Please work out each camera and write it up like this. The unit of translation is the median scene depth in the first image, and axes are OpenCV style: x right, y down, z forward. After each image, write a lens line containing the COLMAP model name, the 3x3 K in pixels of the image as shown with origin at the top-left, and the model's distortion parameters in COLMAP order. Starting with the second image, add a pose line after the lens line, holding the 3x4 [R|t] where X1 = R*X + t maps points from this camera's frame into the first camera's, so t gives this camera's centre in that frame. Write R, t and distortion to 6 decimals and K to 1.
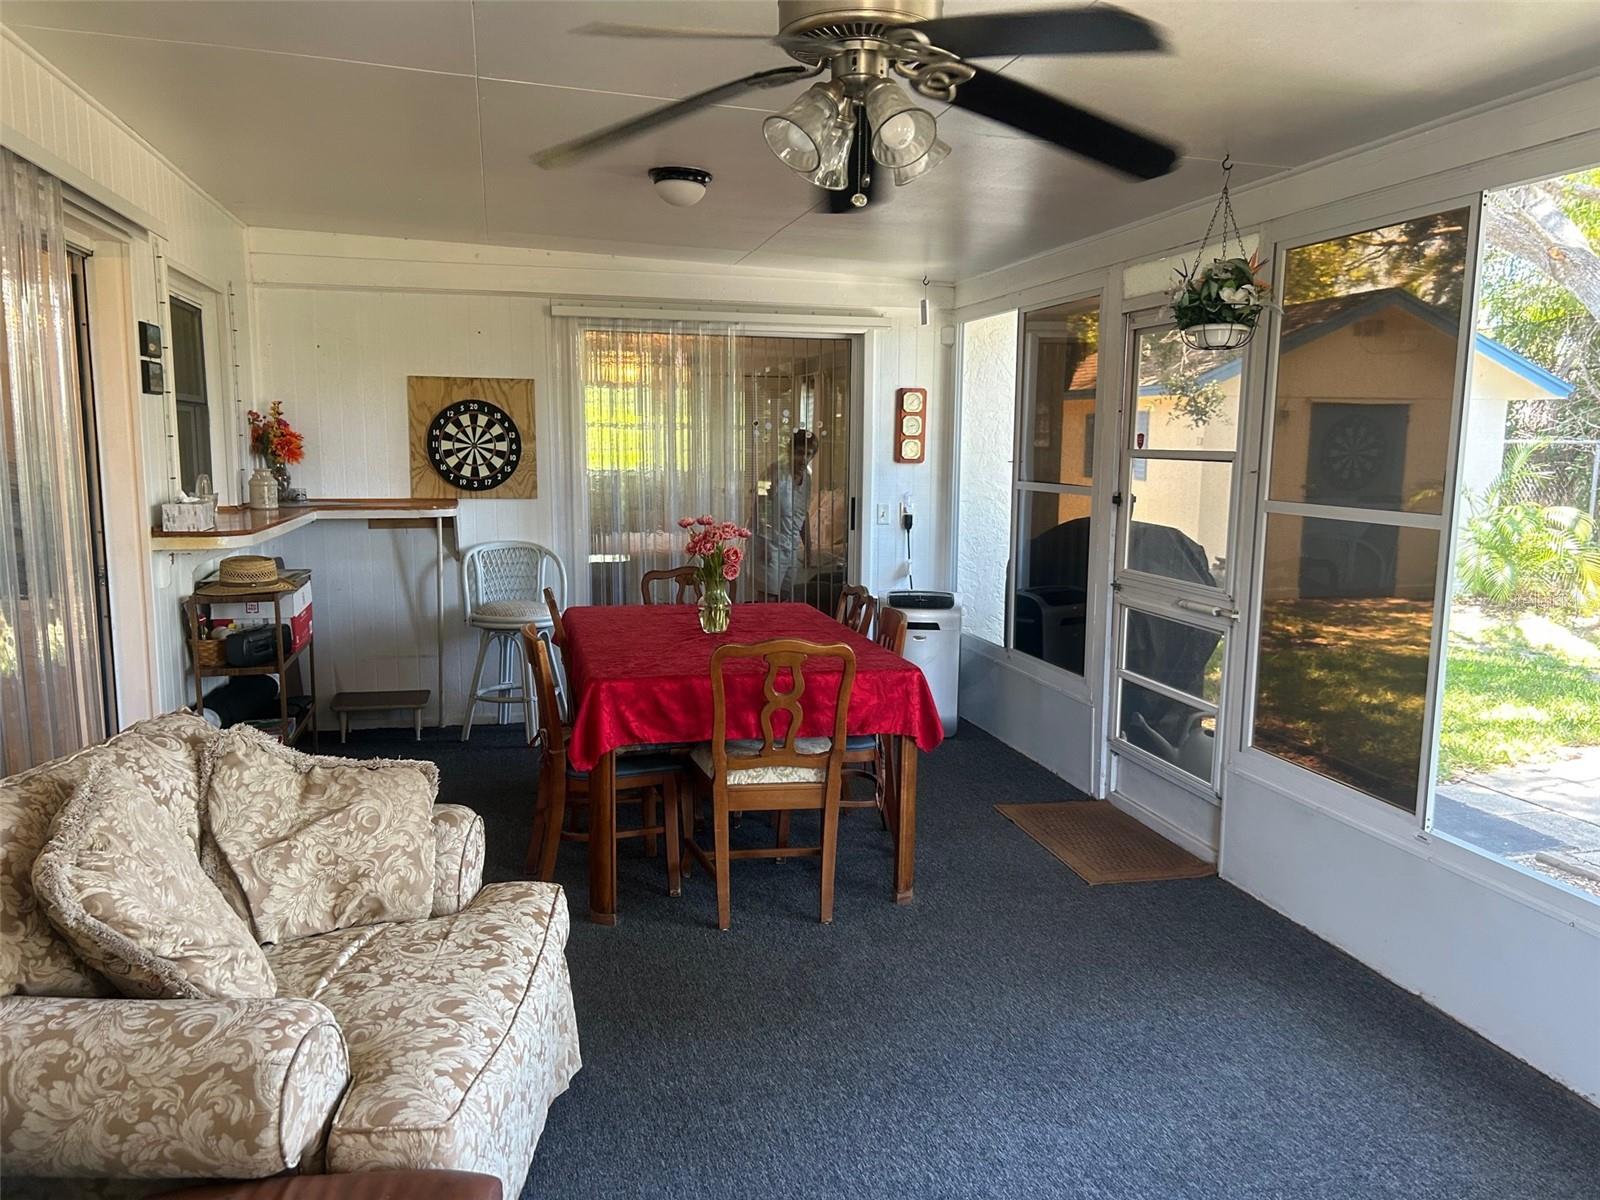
lens RADIAL K [[1206.2, 0, 785.8], [0, 1206.2, 615.6], [0, 0, 1]] dist [0.065242, -0.070700]
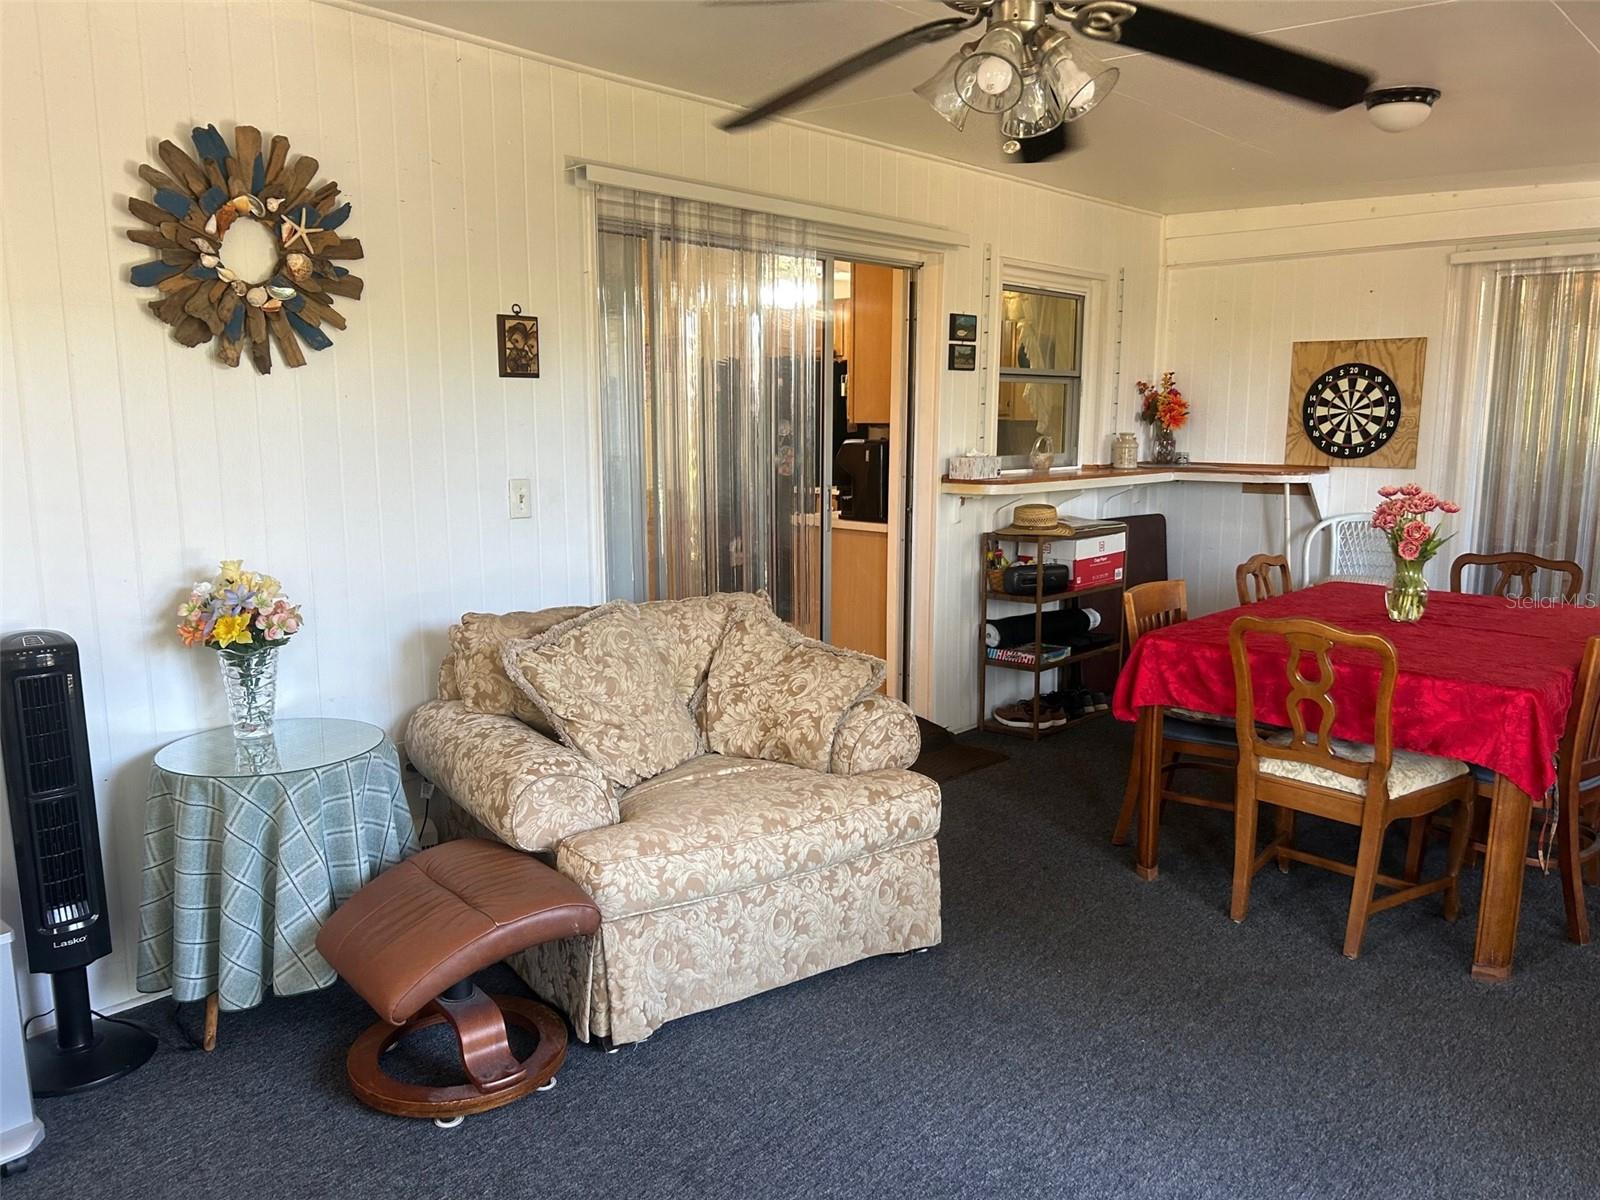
lens RADIAL K [[1206.2, 0, 793.3], [0, 1206.2, 585.8], [0, 0, 1]] dist [0.065242, -0.070700]
pose [[0.565891, 0.117951, -0.816000, 0.308928], [-0.120151, 0.990946, 0.059915, -0.008667], [0.815678, 0.064138, 0.574939, 0.099513]]
